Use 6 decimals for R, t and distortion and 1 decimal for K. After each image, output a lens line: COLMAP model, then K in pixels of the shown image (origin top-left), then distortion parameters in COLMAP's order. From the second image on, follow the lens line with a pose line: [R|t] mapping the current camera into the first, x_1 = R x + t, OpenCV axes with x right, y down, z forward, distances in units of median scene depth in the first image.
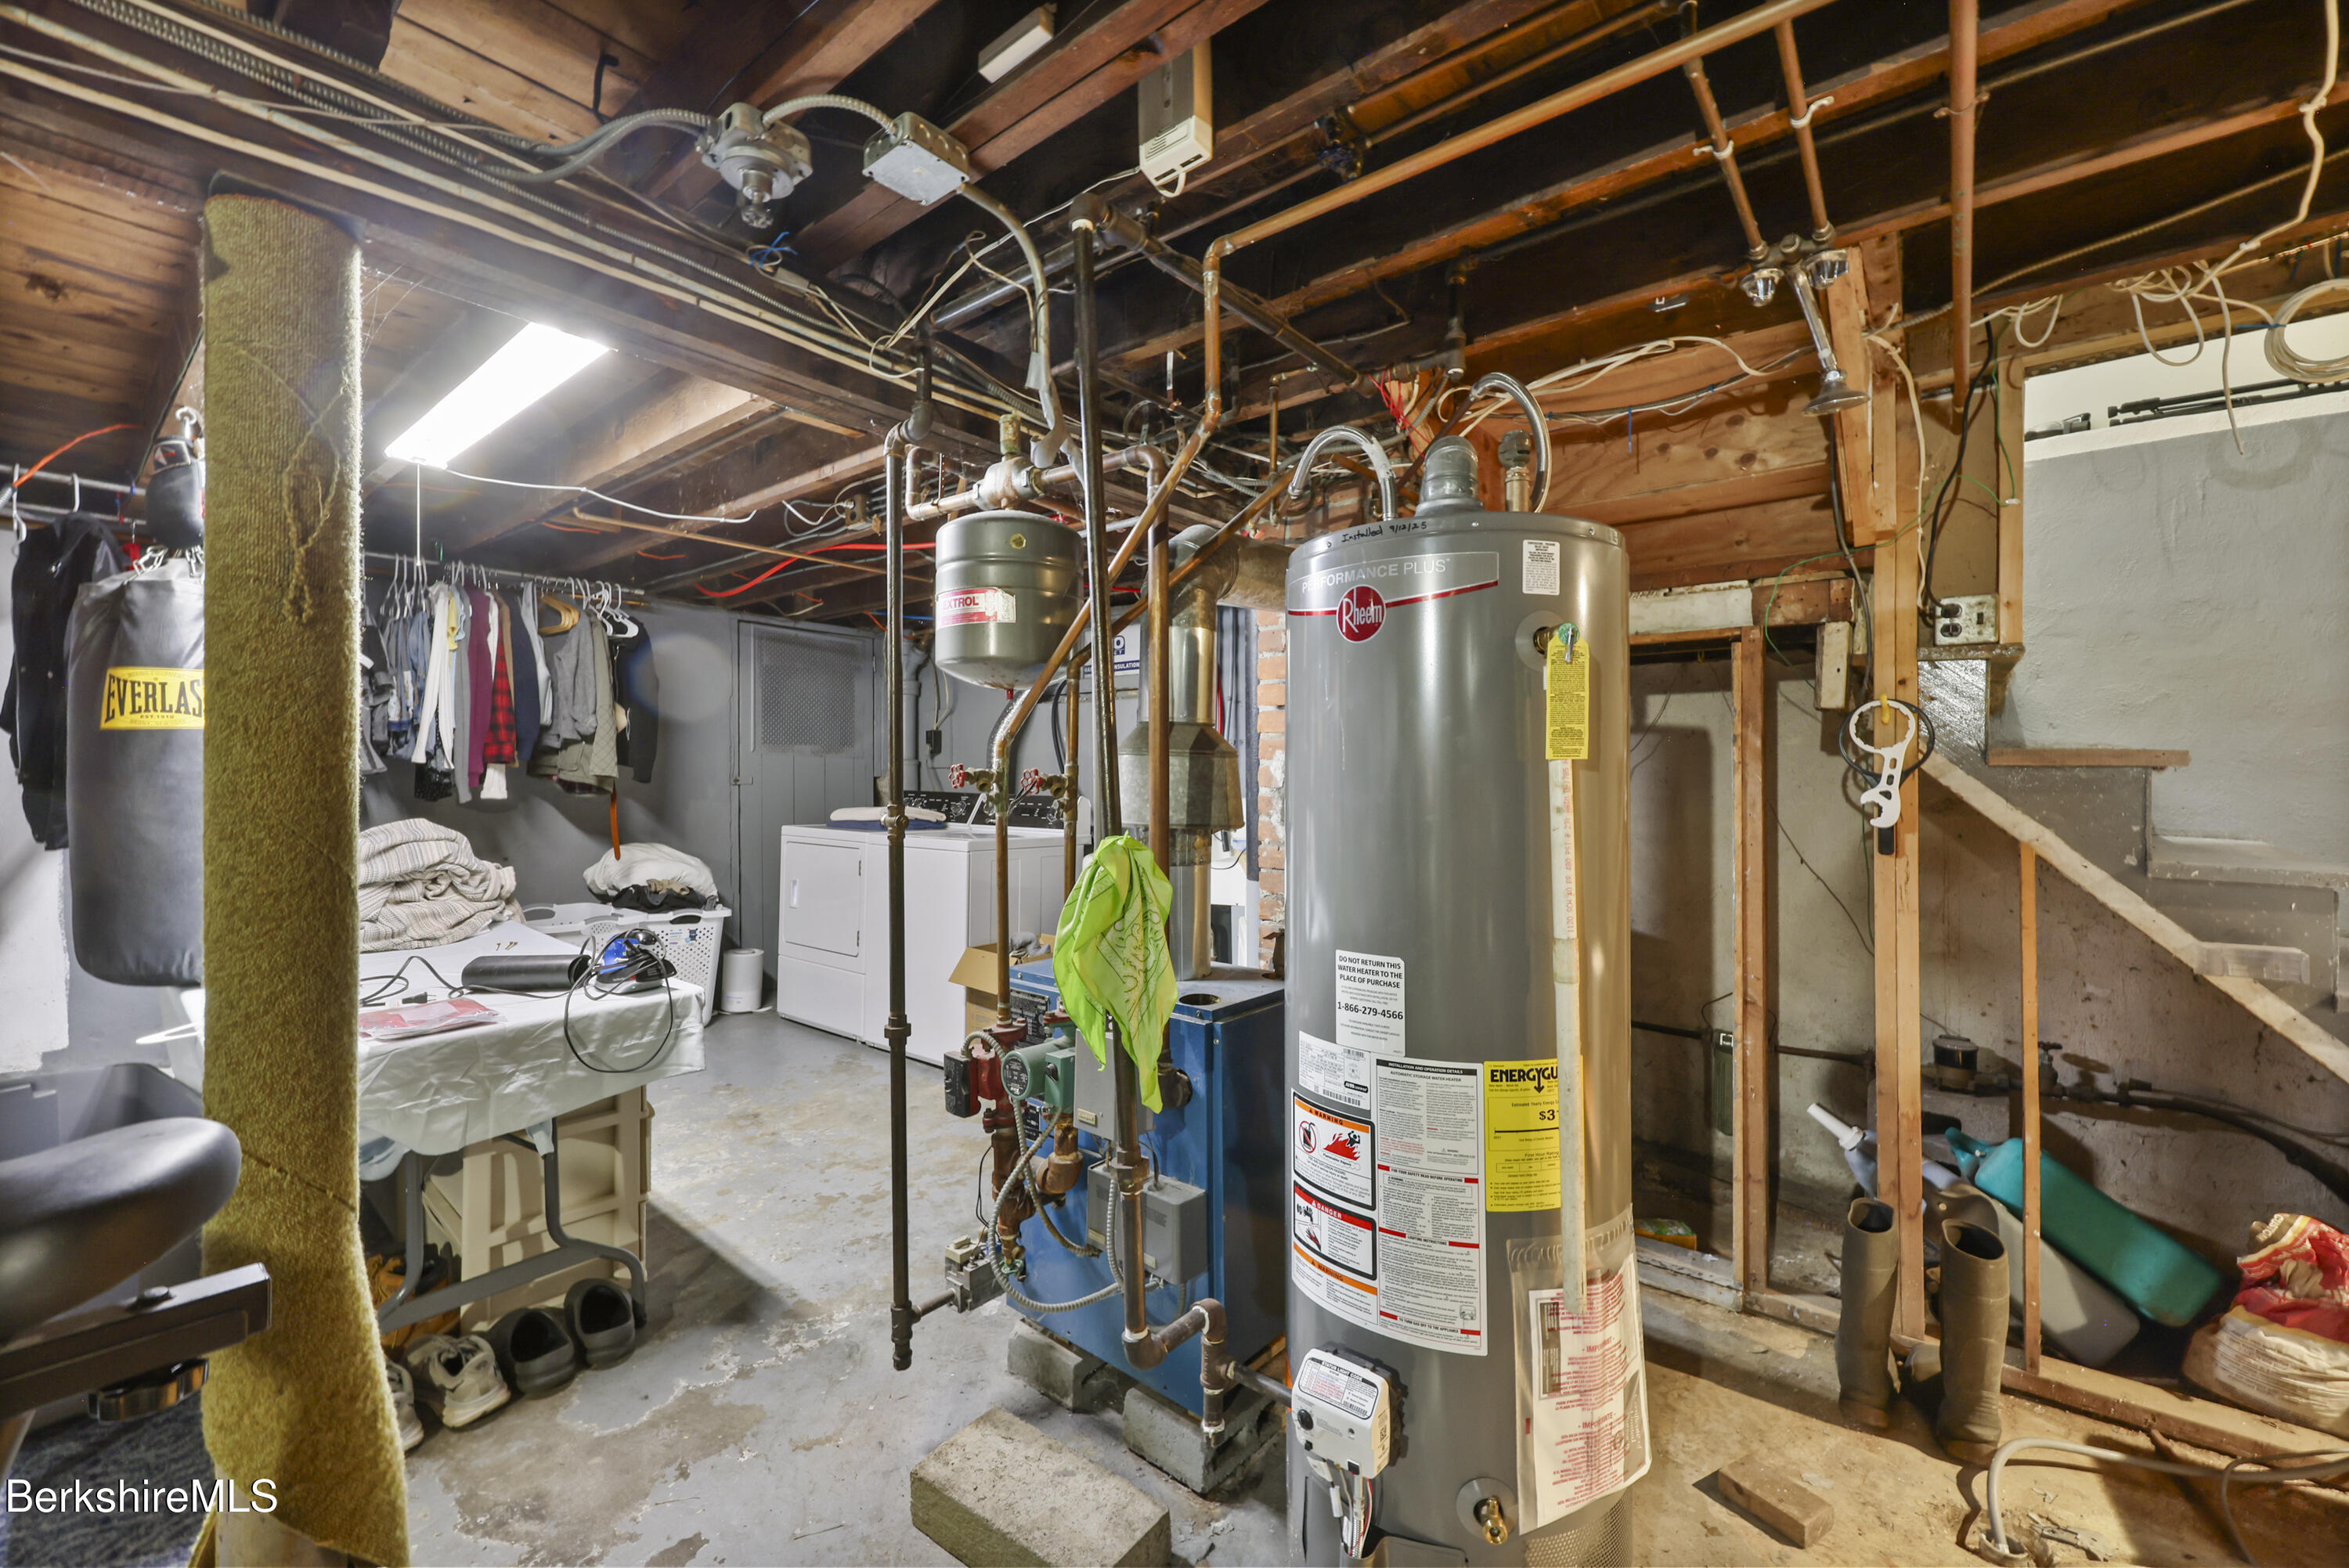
lens RADIAL K [[958.7, 0, 1172.5], [0, 958.7, 776.7], [0, 0, 1]] dist [0.002205, 0.000475]
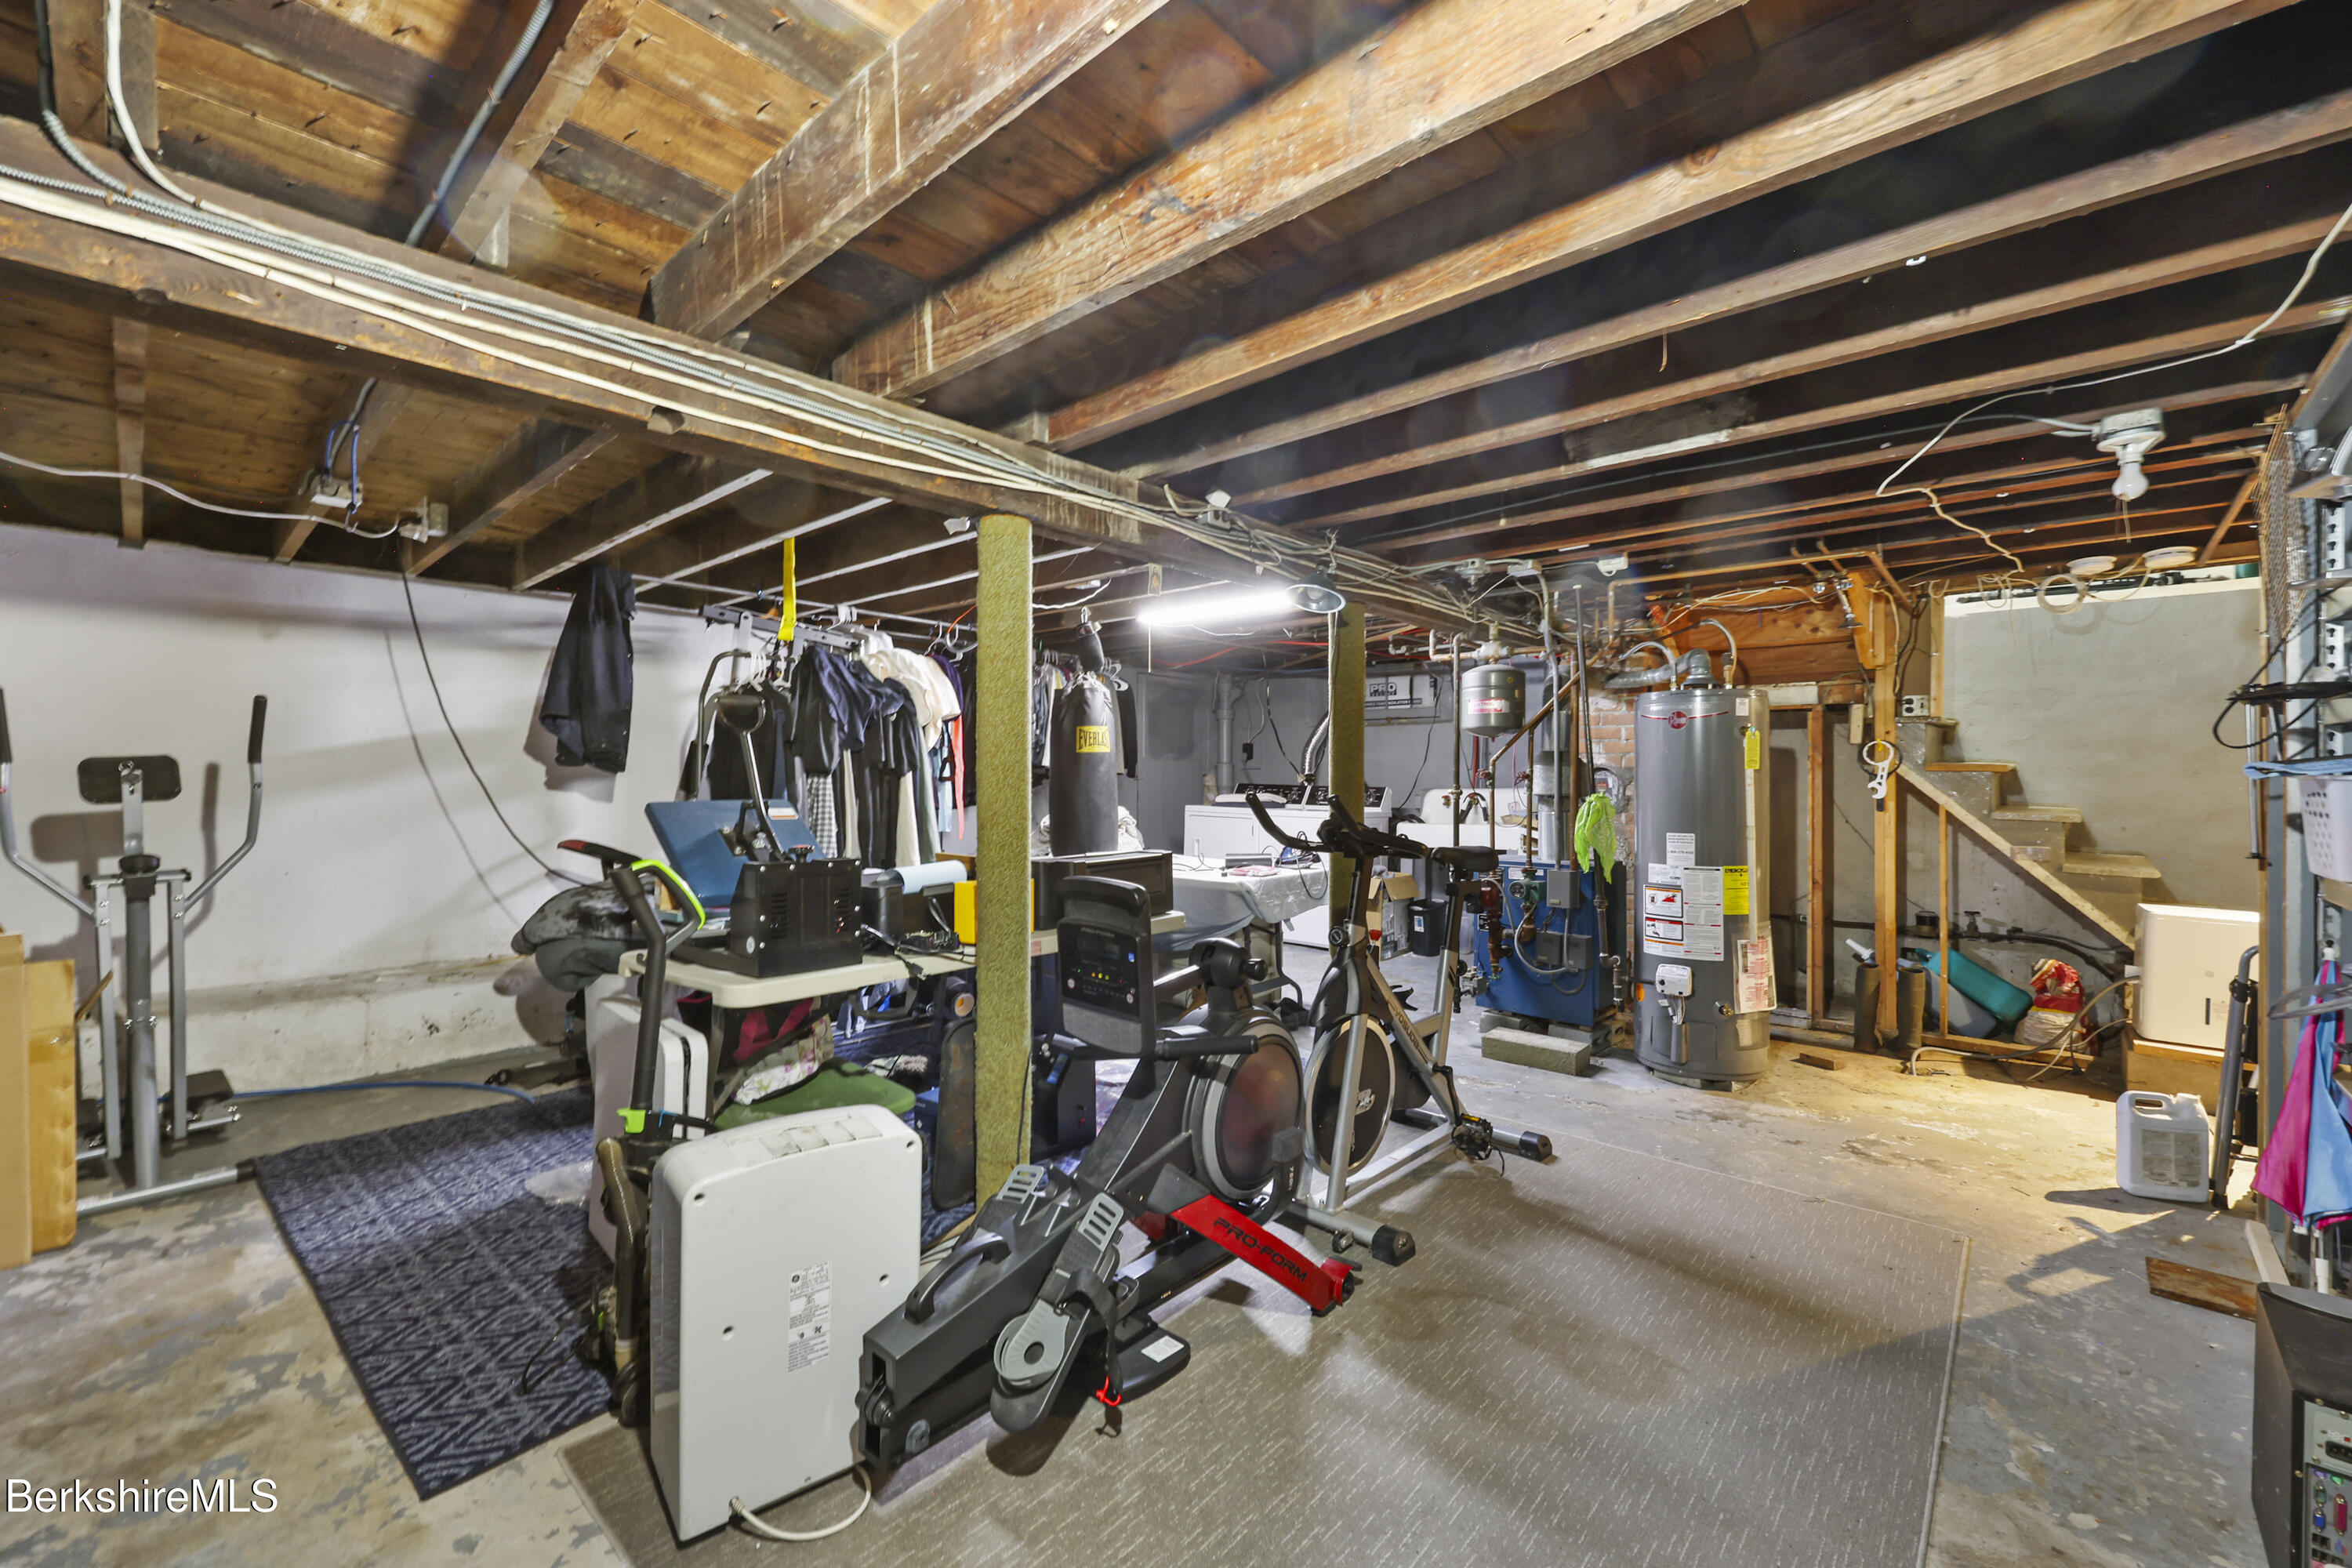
lens RADIAL K [[960.0, 0, 1165.2], [0, 960.0, 775.9], [0, 0, 1]] dist [0.002205, 0.000475]
pose [[0.998032, 0.003383, -0.062614, -0.425582], [-0.003369, 0.999994, 0.000335, 0.003072], [0.062615, -0.000123, 0.998038, -0.735699]]
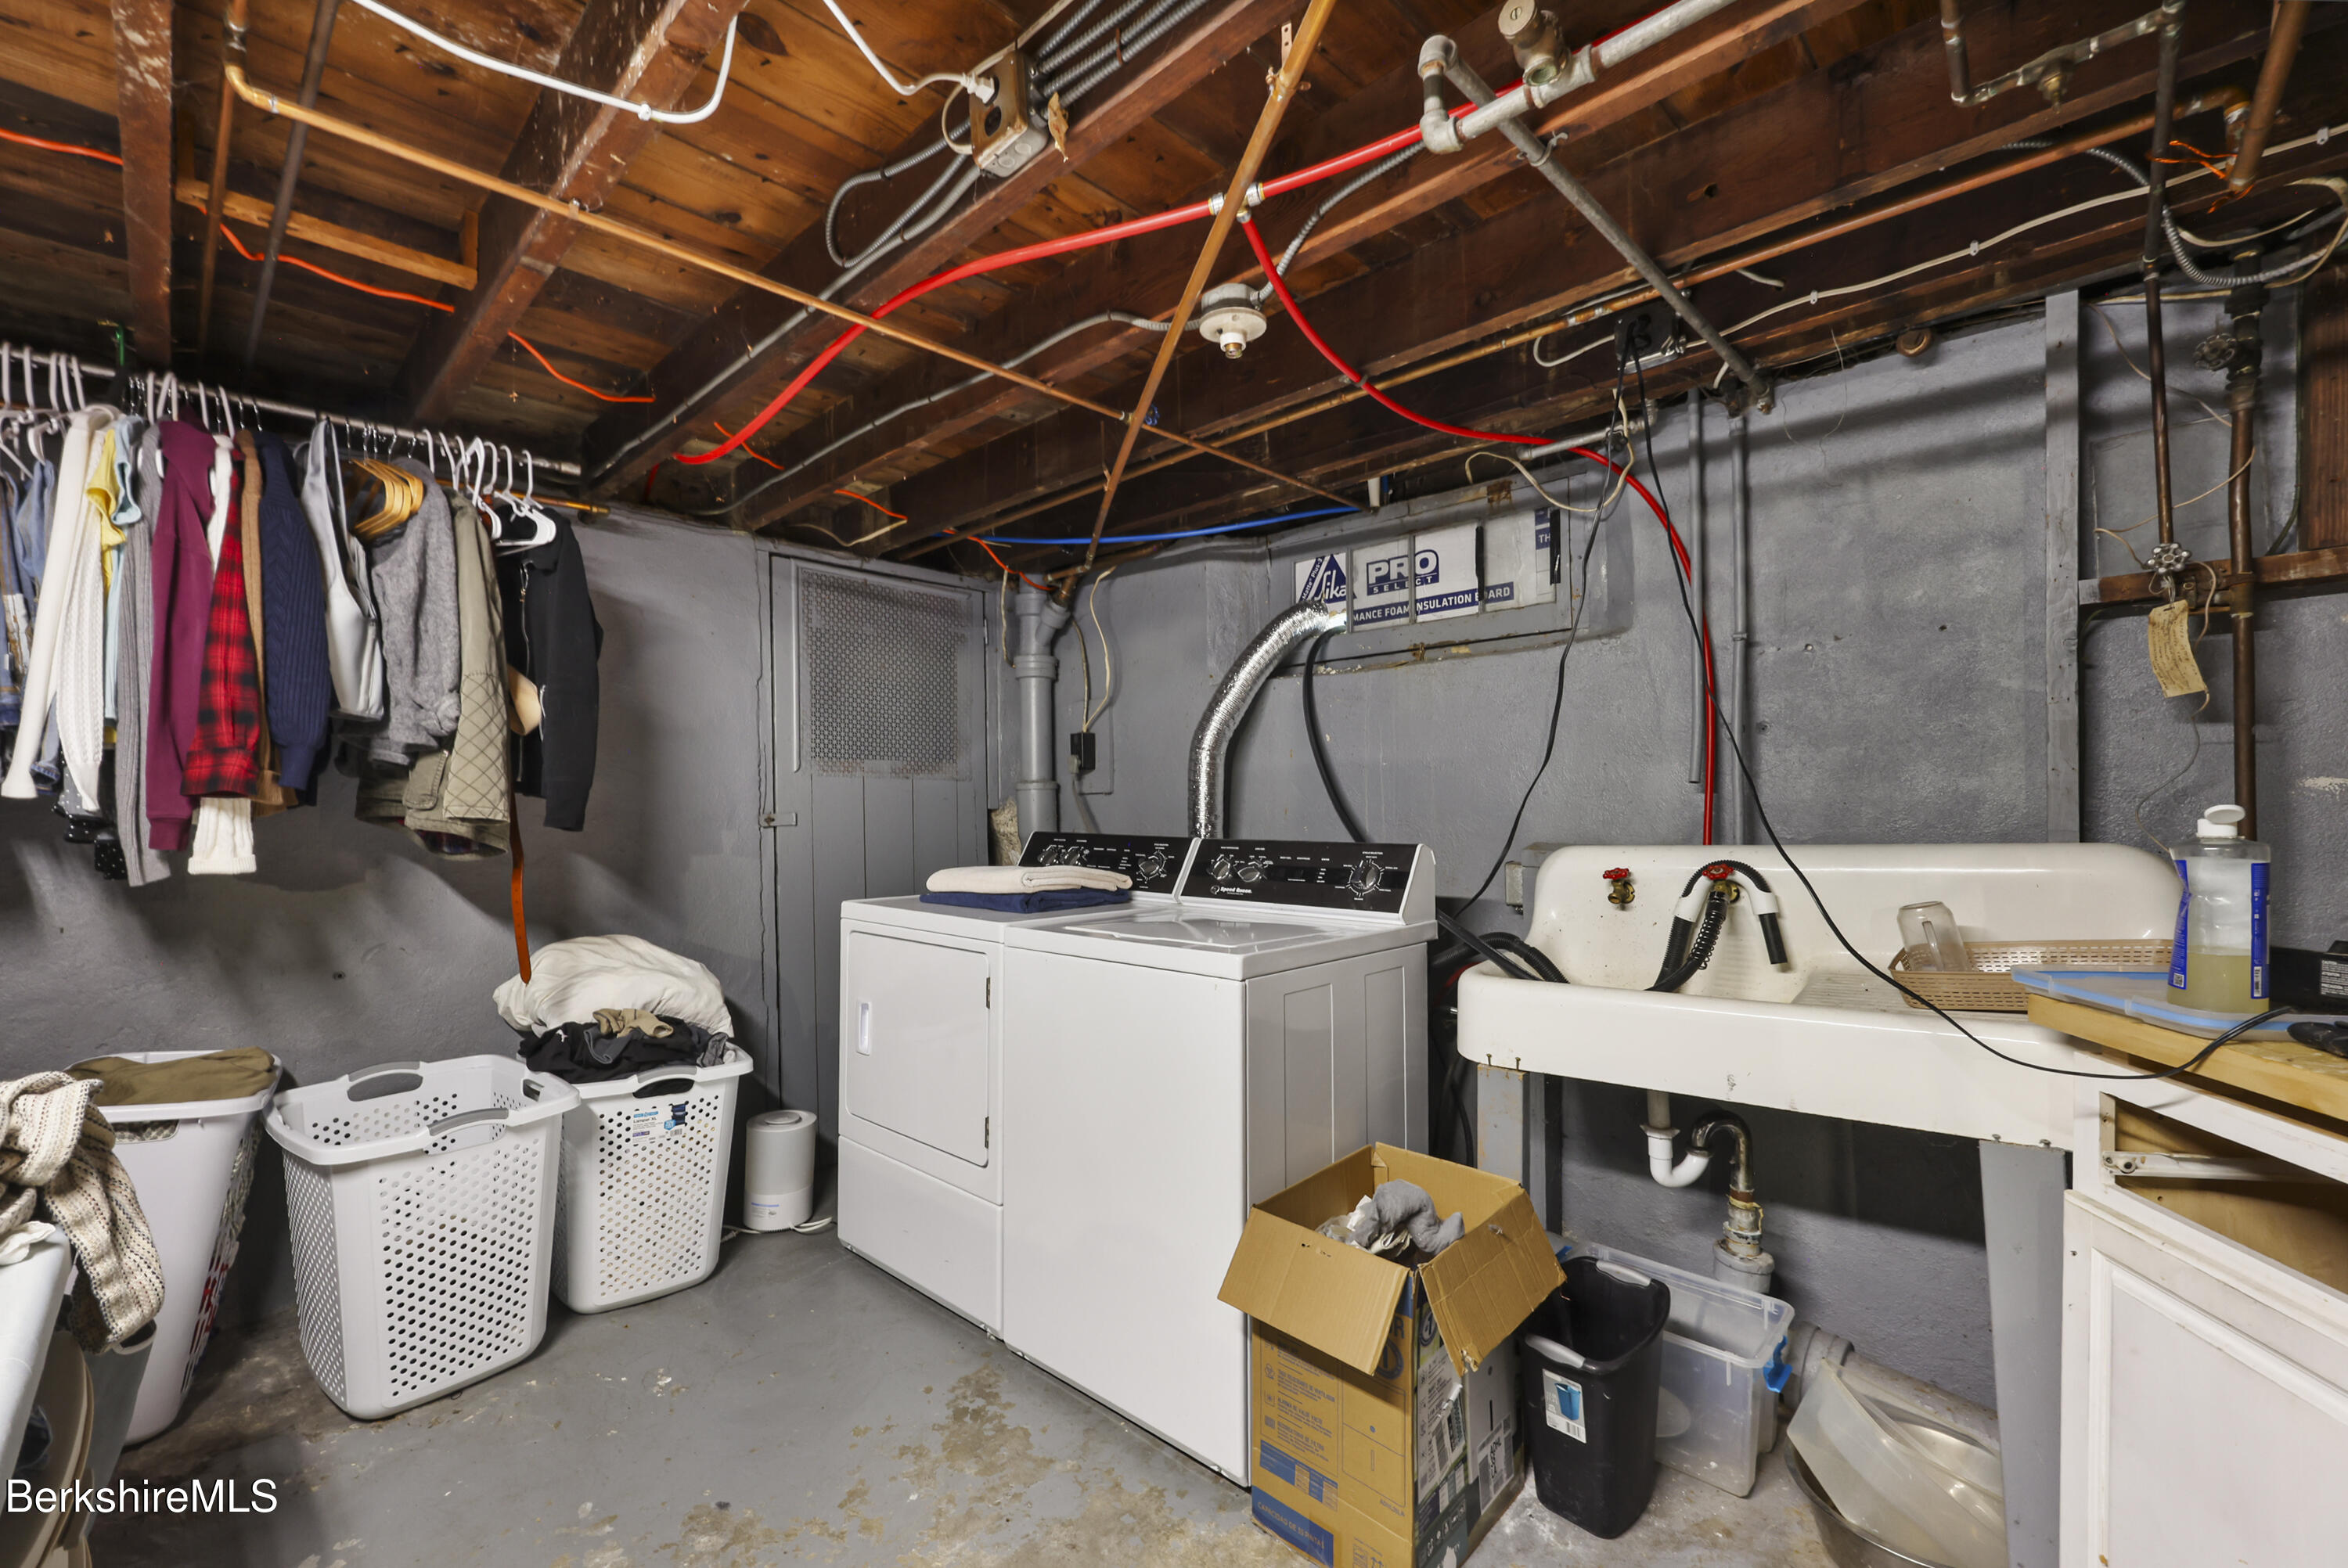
lens RADIAL K [[958.3, 0, 1173.7], [0, 958.3, 800.6], [0, 0, 1]] dist [0.002205, 0.000475]
pose [[0.997223, -0.015824, -0.072767, -0.216903], [0.015777, 0.999875, -0.001221, -0.004220], [0.072777, 0.000070, 0.997348, 0.573027]]
